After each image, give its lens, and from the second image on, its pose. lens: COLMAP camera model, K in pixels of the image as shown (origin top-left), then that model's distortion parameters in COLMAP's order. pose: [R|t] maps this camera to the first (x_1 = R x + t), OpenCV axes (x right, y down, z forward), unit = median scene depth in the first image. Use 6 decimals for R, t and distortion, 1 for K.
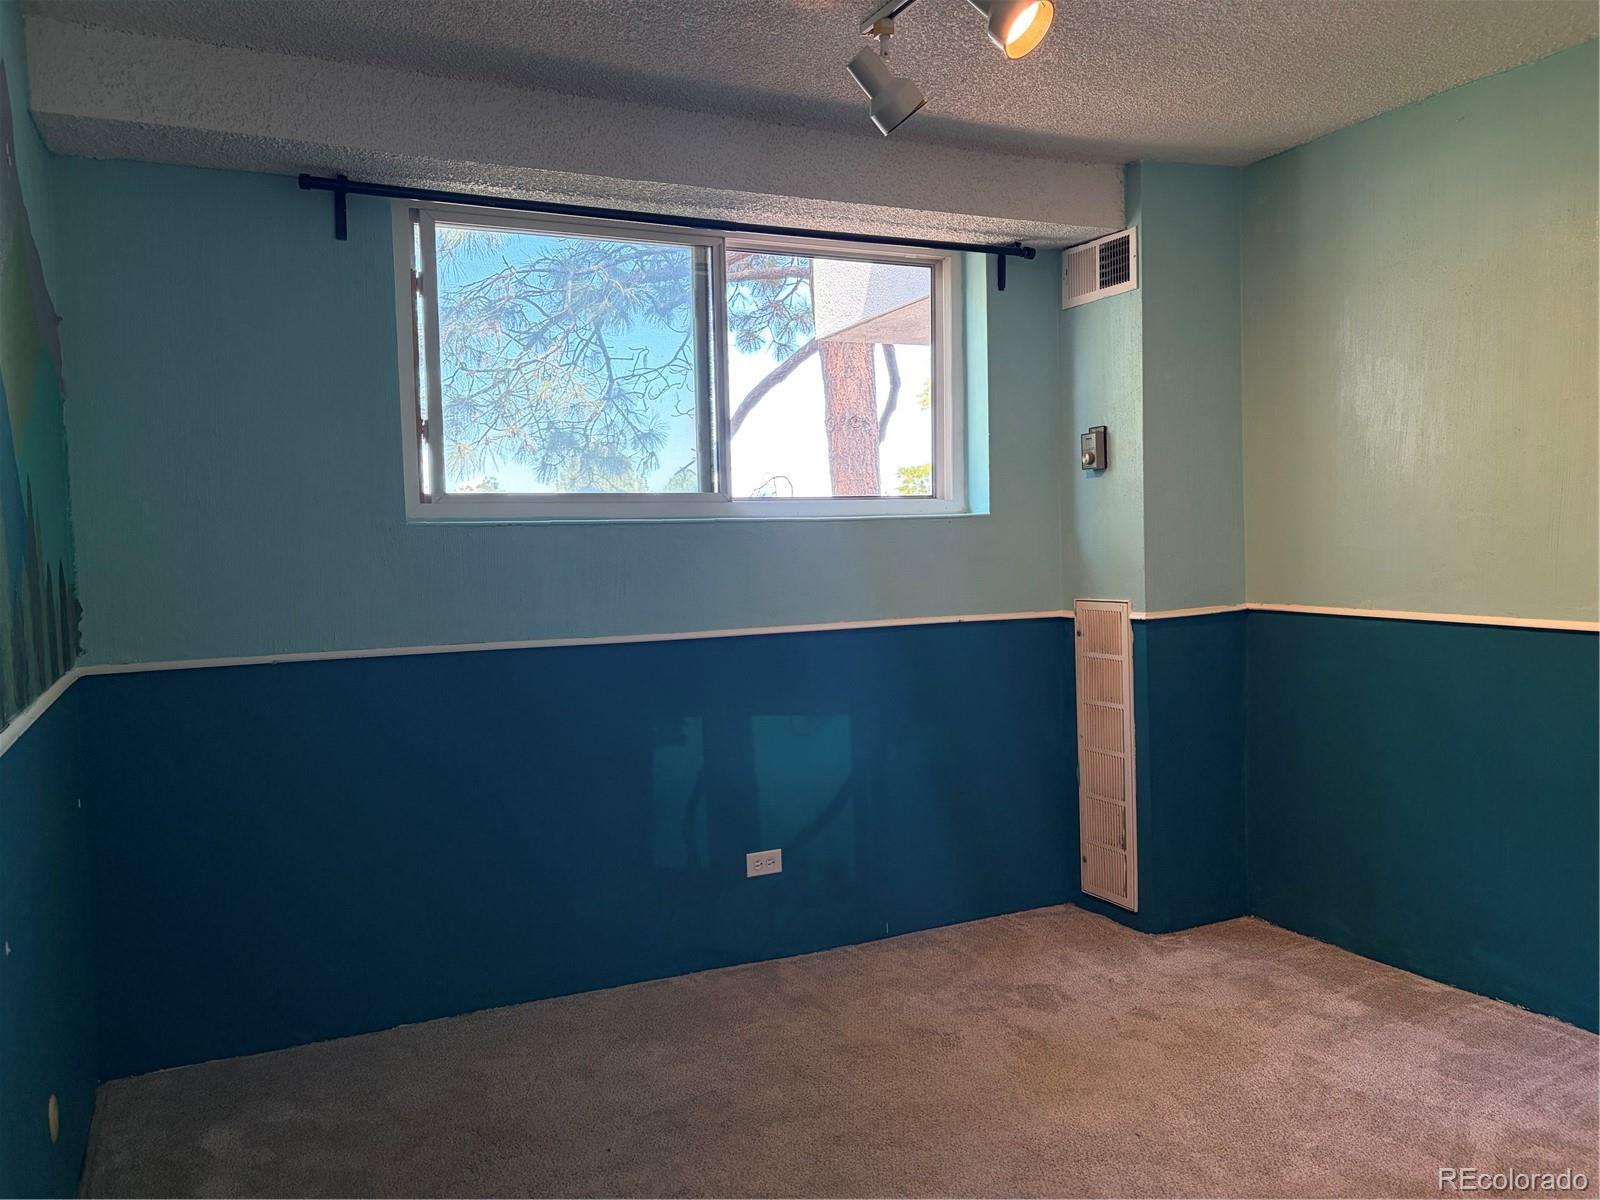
lens RADIAL K [[1211.4, 0, 800.8], [0, 1211.4, 602.2], [0, 0, 1]] dist [0.002205, 0.004243]
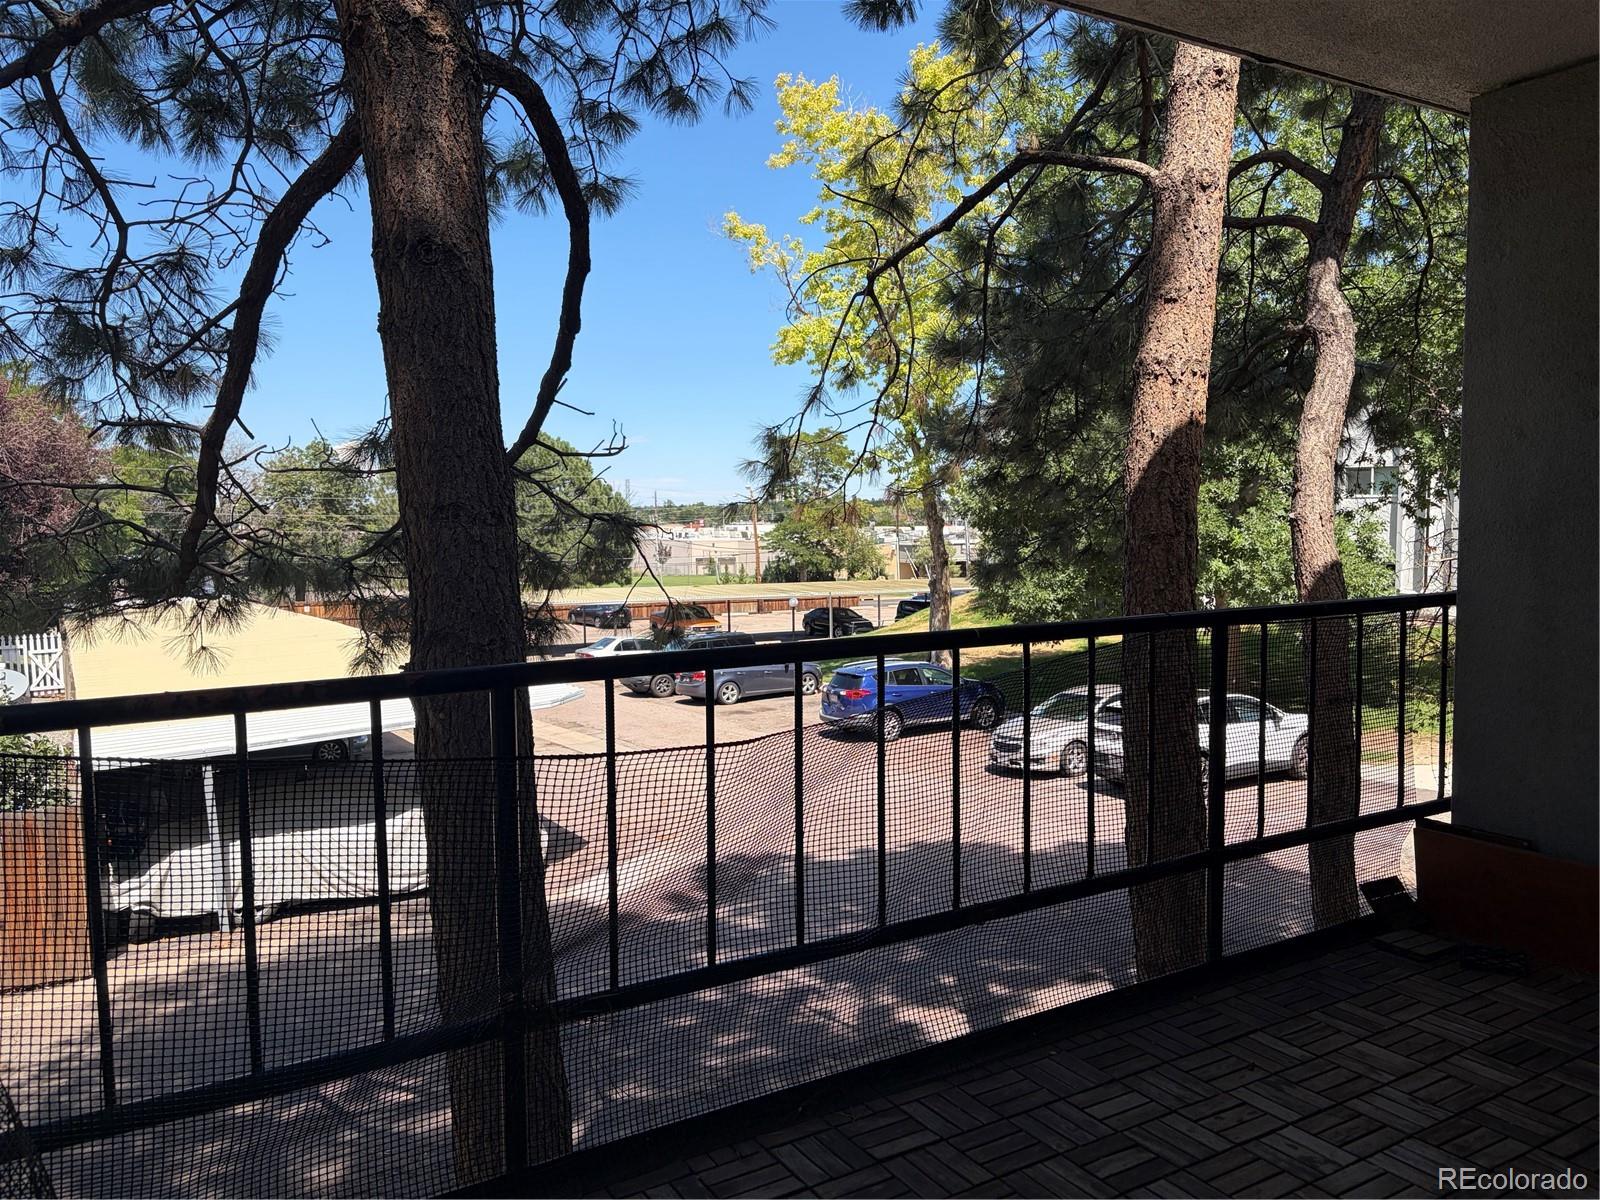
lens RADIAL K [[1211.4, 0, 798.4], [0, 1211.4, 598.4], [0, 0, 1]] dist [0.002205, 0.004243]
pose [[0.995595, 0.007789, 0.093434, 0.108965], [-0.009338, 0.999826, 0.016149, -0.020522], [-0.093292, -0.016950, 0.995495, 0.405409]]
